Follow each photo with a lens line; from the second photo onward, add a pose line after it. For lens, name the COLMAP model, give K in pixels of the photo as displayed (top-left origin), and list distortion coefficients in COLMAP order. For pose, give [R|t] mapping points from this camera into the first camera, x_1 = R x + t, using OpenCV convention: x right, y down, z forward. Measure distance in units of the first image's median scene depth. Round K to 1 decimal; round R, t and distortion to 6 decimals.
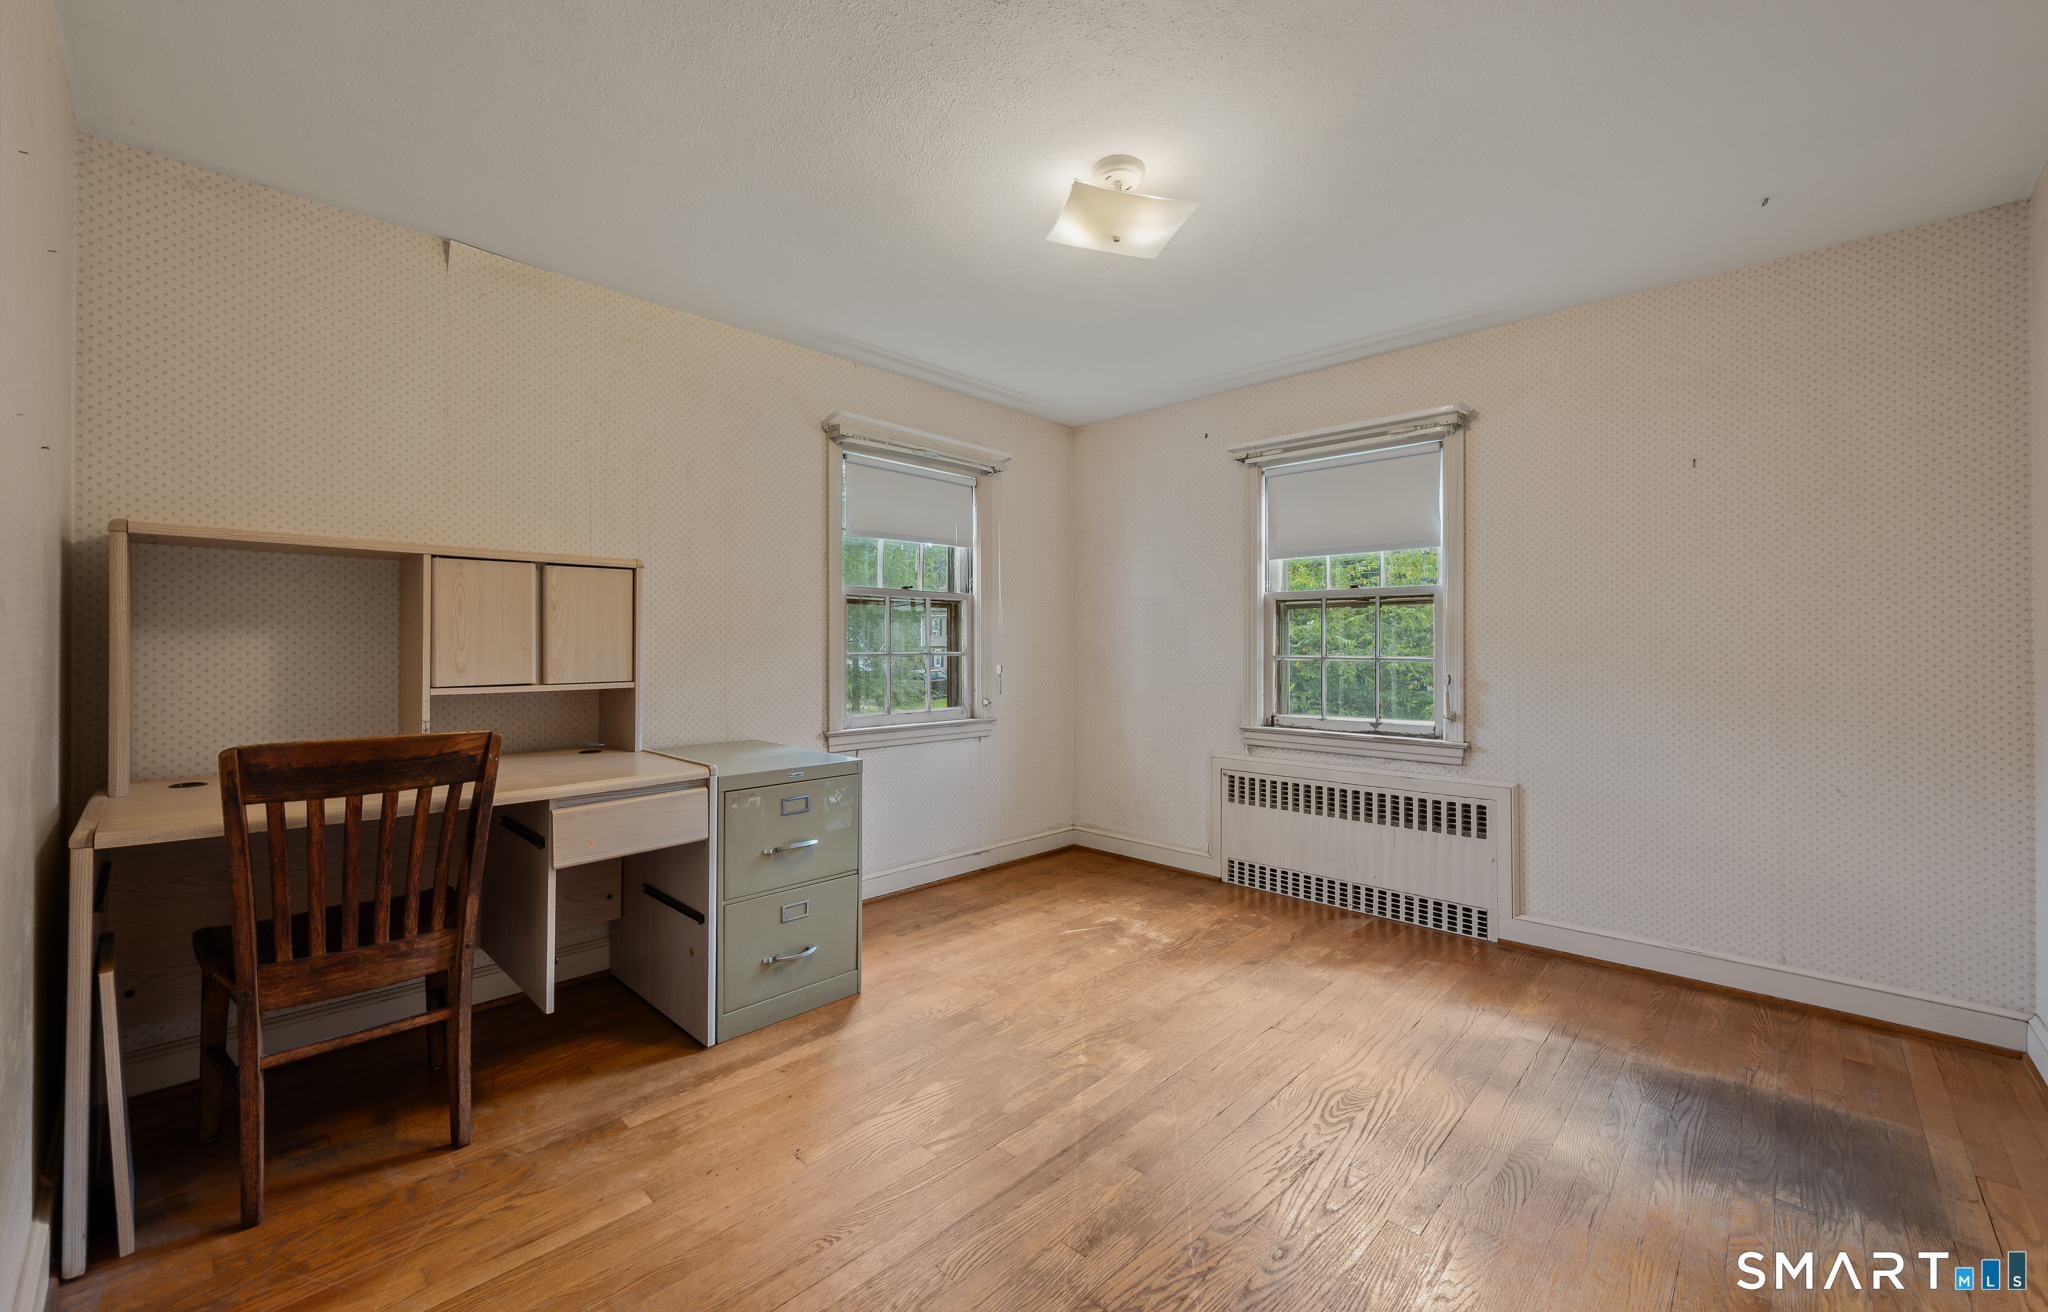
lens RADIAL K [[830.2, 0, 1019.6], [0, 830.2, 647.7], [0, 0, 1]] dist [0.002334, 0.000108]
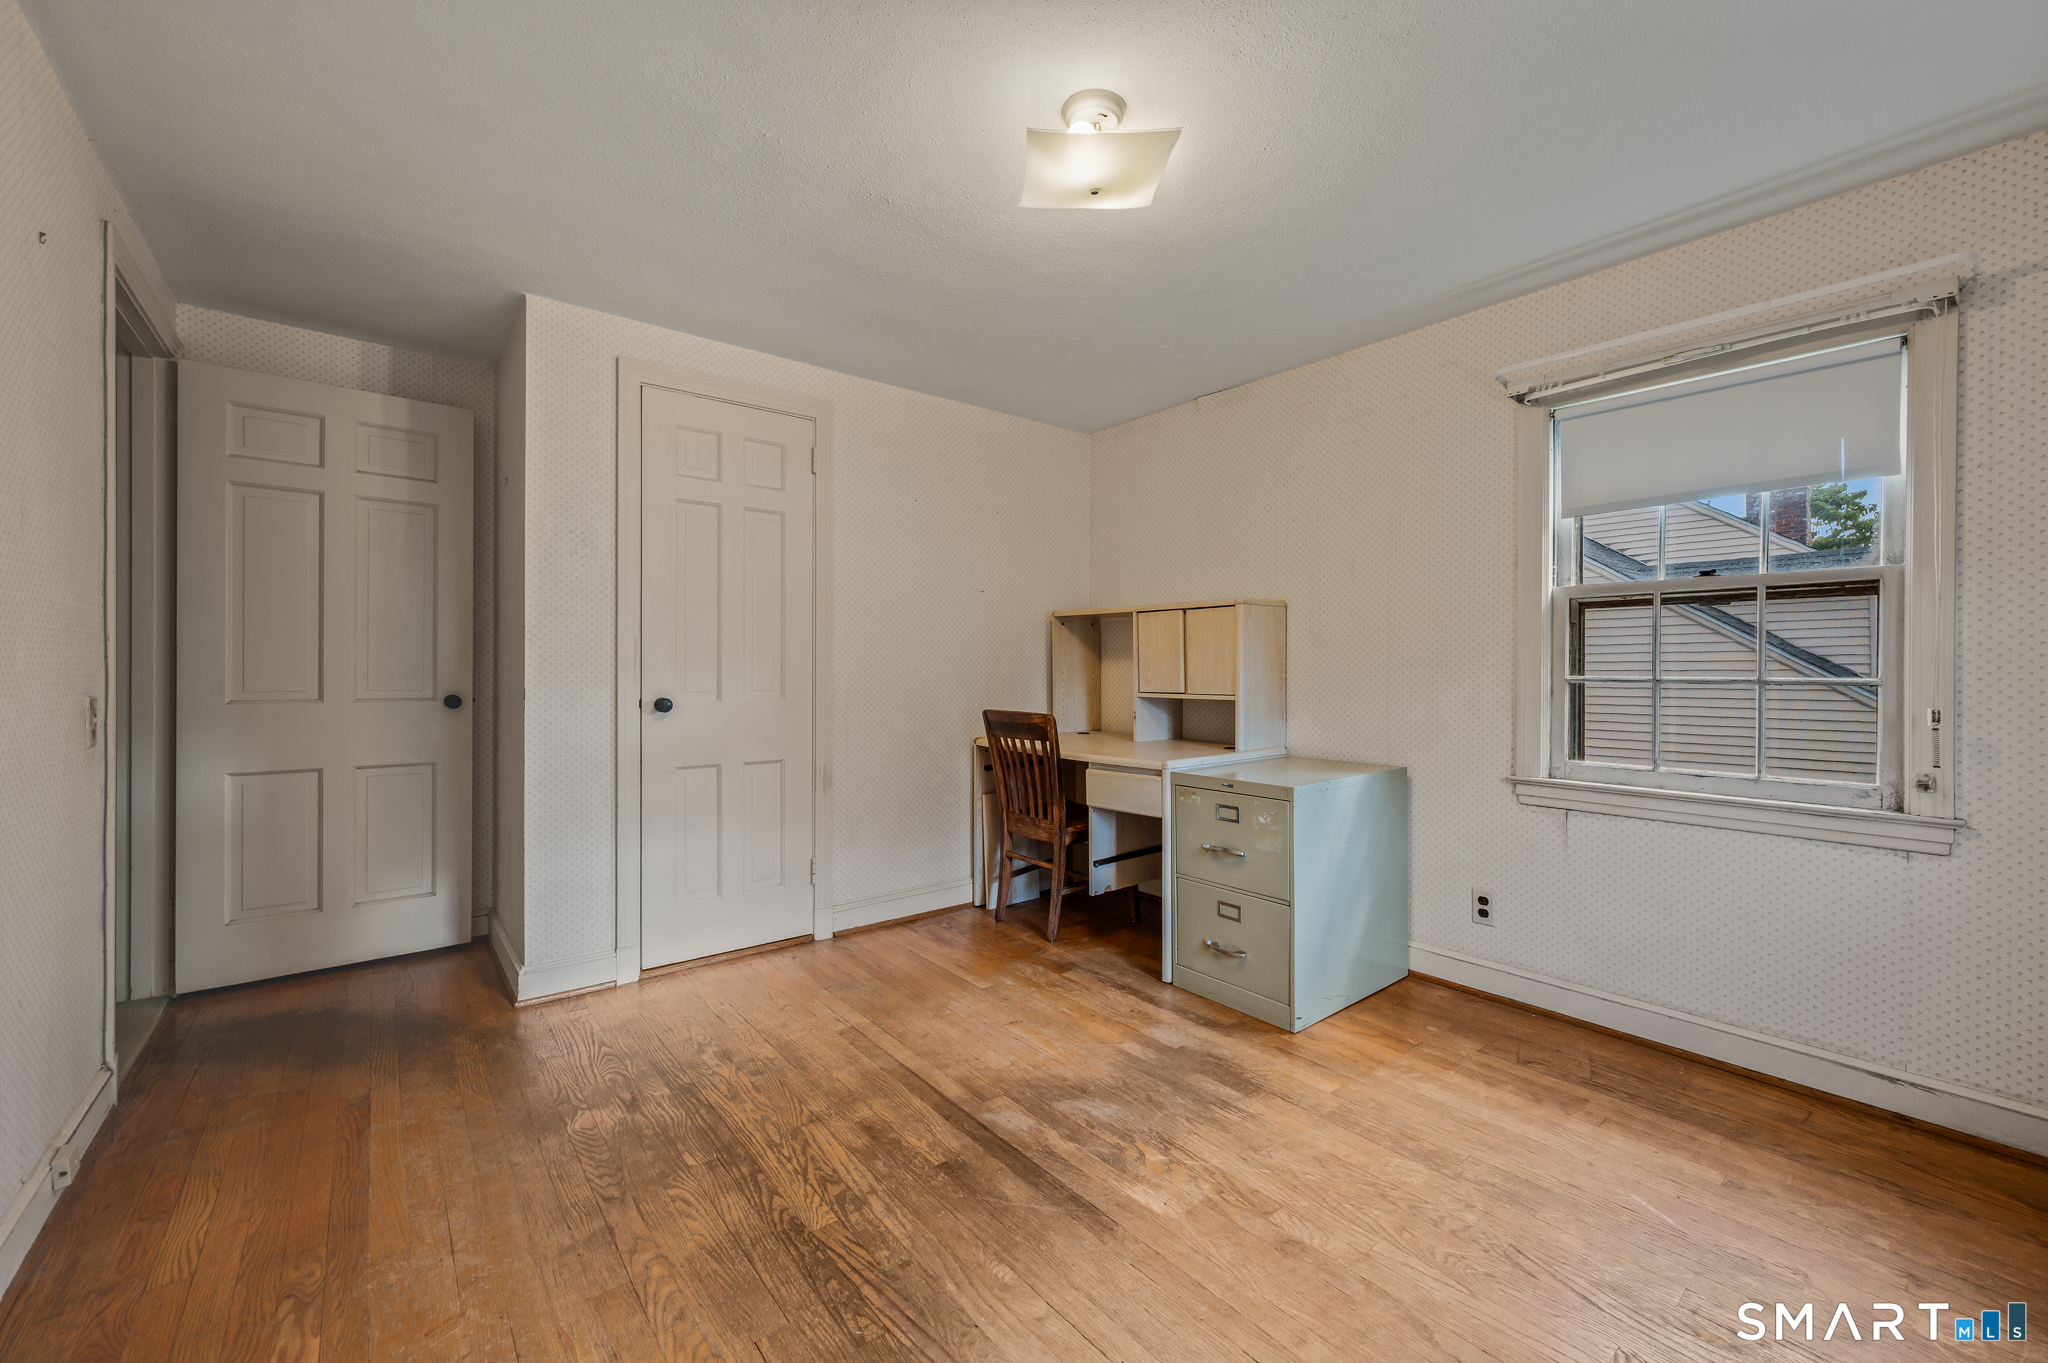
lens RADIAL K [[794.0, 0, 1024.0], [0, 794.0, 681.5], [0, 0, 1]] dist [-0.000682, -0.000030]
pose [[-0.117706, 0.016217, -0.992916, 0.789768], [-0.006386, 0.999834, 0.017087, 0.001690], [0.993028, 0.008352, -0.117583, 0.859523]]
